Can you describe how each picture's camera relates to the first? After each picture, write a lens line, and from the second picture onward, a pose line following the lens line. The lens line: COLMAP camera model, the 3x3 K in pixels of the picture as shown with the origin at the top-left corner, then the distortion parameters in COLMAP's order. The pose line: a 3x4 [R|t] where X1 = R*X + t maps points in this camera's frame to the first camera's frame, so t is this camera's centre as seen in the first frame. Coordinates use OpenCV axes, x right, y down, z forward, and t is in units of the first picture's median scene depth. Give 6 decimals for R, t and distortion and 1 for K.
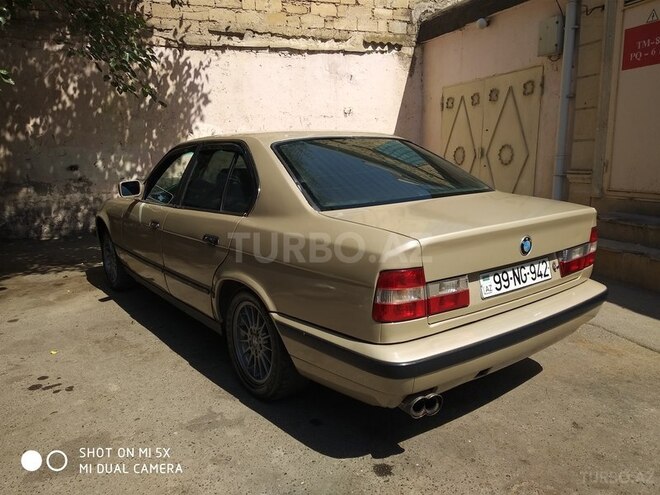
lens RADIAL K [[509.2, 0, 330.0], [0, 509.2, 247.5], [0, 0, 1]] dist [0.005062, -0.008466]
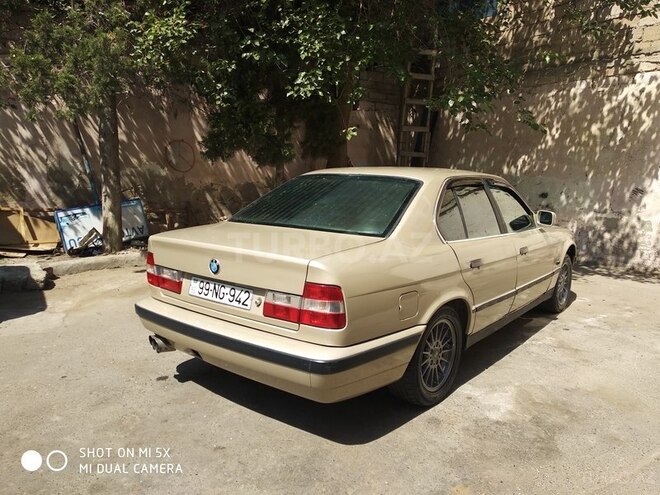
lens RADIAL K [[493.0, 0, 327.5], [0, 493.0, 289.1], [0, 0, 1]] dist [0.129555, -0.265879]
pose [[0.249578, 0.230762, -0.940457, 1.425261], [-0.219352, 0.959418, 0.177203, -0.196422], [0.943184, 0.162065, 0.290068, 0.853870]]
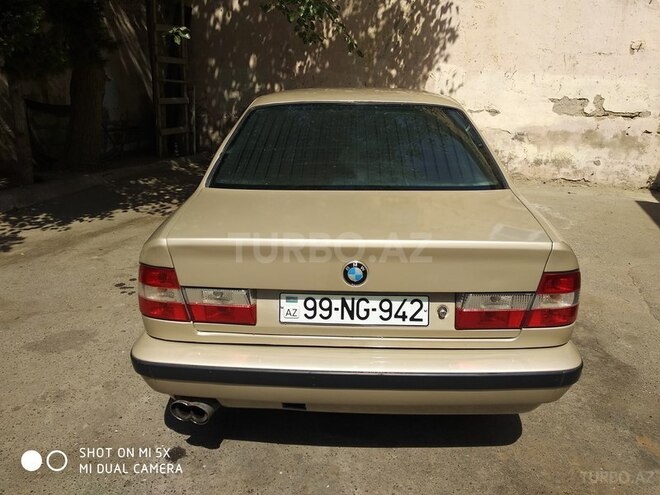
lens RADIAL K [[509.2, 0, 330.0], [0, 509.2, 247.5], [0, 0, 1]] dist [0.005062, -0.008466]
pose [[0.773933, 0.213184, -0.596306, 0.735004], [-0.135990, 0.975614, 0.172291, -0.151632], [0.618494, -0.052250, 0.784051, 0.363169]]
